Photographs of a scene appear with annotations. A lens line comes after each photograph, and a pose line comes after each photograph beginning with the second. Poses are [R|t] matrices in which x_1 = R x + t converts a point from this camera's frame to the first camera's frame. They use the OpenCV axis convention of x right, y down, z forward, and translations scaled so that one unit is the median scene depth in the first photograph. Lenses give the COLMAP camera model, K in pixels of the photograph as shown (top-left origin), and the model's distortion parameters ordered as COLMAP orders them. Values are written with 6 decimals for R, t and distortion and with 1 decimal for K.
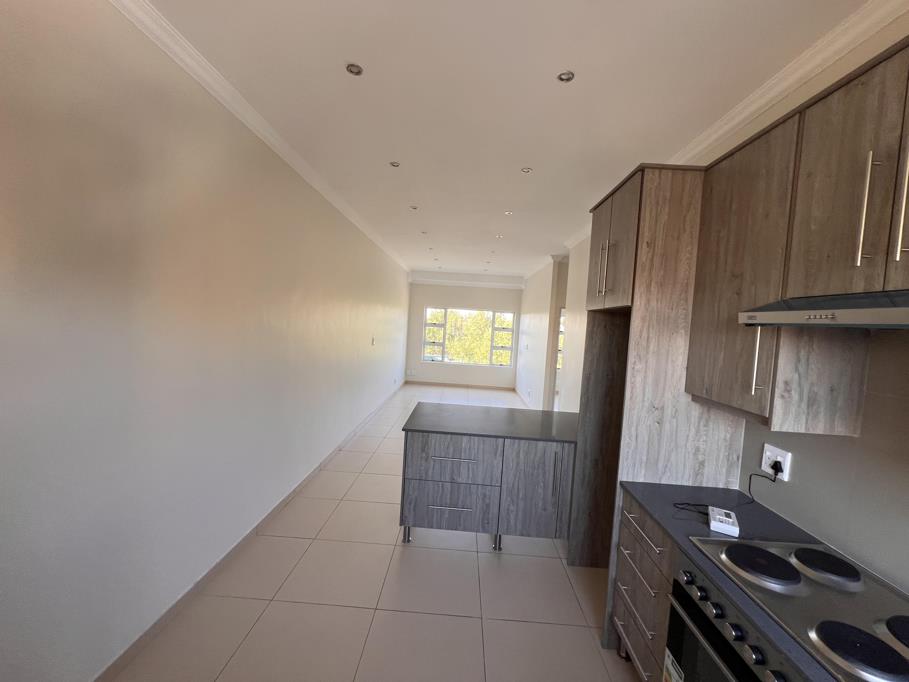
lens RADIAL K [[363.8, 0, 455.3], [0, 363.8, 343.4], [0, 0, 1]] dist [-0.003493, -0.000182]
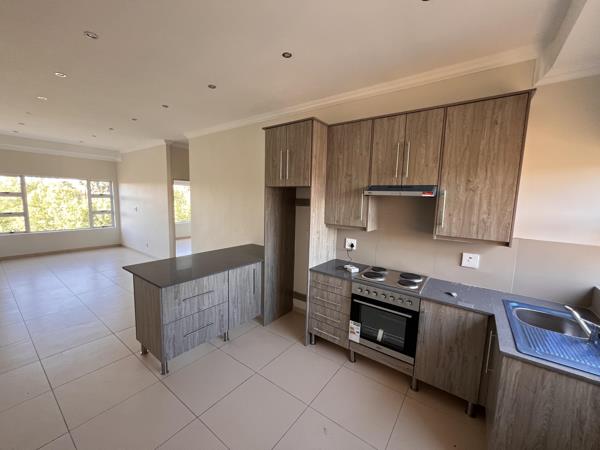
lens RADIAL K [[240.1, 0, 300.6], [0, 240.1, 226.6], [0, 0, 1]] dist [-0.003493, -0.000182]
pose [[0.571120, -0.142667, 0.808374, -0.485009], [0.053888, 0.989173, 0.136503, -0.044510], [-0.819096, -0.034398, 0.572624, 0.170191]]
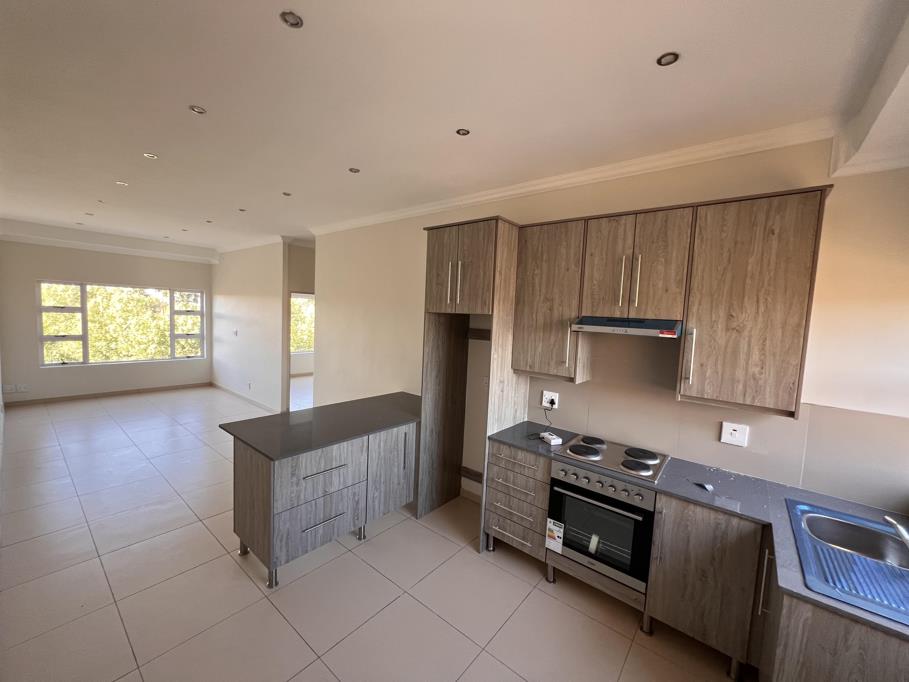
lens RADIAL K [[363.8, 0, 455.3], [0, 363.8, 343.4], [0, 0, 1]] dist [-0.003493, -0.000182]
pose [[0.612657, -0.096891, 0.784387, -0.509390], [0.036831, 0.994879, 0.094124, -0.090518], [-0.789490, -0.028776, 0.613089, 0.161195]]
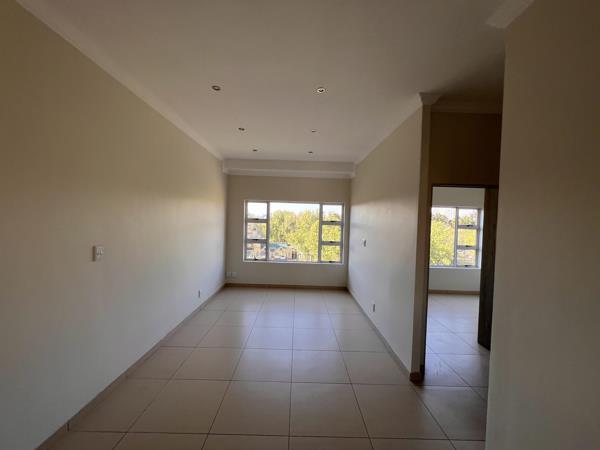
lens RADIAL K [[240.1, 0, 300.6], [0, 240.1, 226.6], [0, 0, 1]] dist [-0.003493, -0.000182]
pose [[0.998829, -0.032347, 0.035973, 0.112530], [0.033386, 0.999031, -0.028678, -0.053523], [-0.035010, 0.029846, 0.998941, 1.448188]]
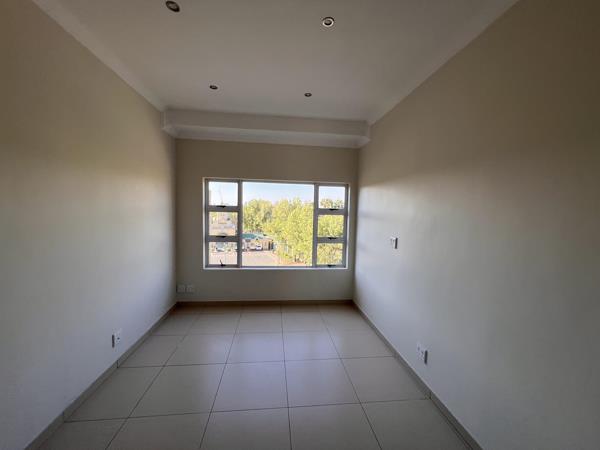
lens RADIAL K [[240.1, 0, 300.6], [0, 240.1, 226.6], [0, 0, 1]] dist [-0.003493, -0.000182]
pose [[0.989953, -0.045960, 0.133720, 0.066331], [0.043714, 0.998850, 0.019688, -0.082071], [-0.134471, -0.013645, 0.990824, 2.109613]]
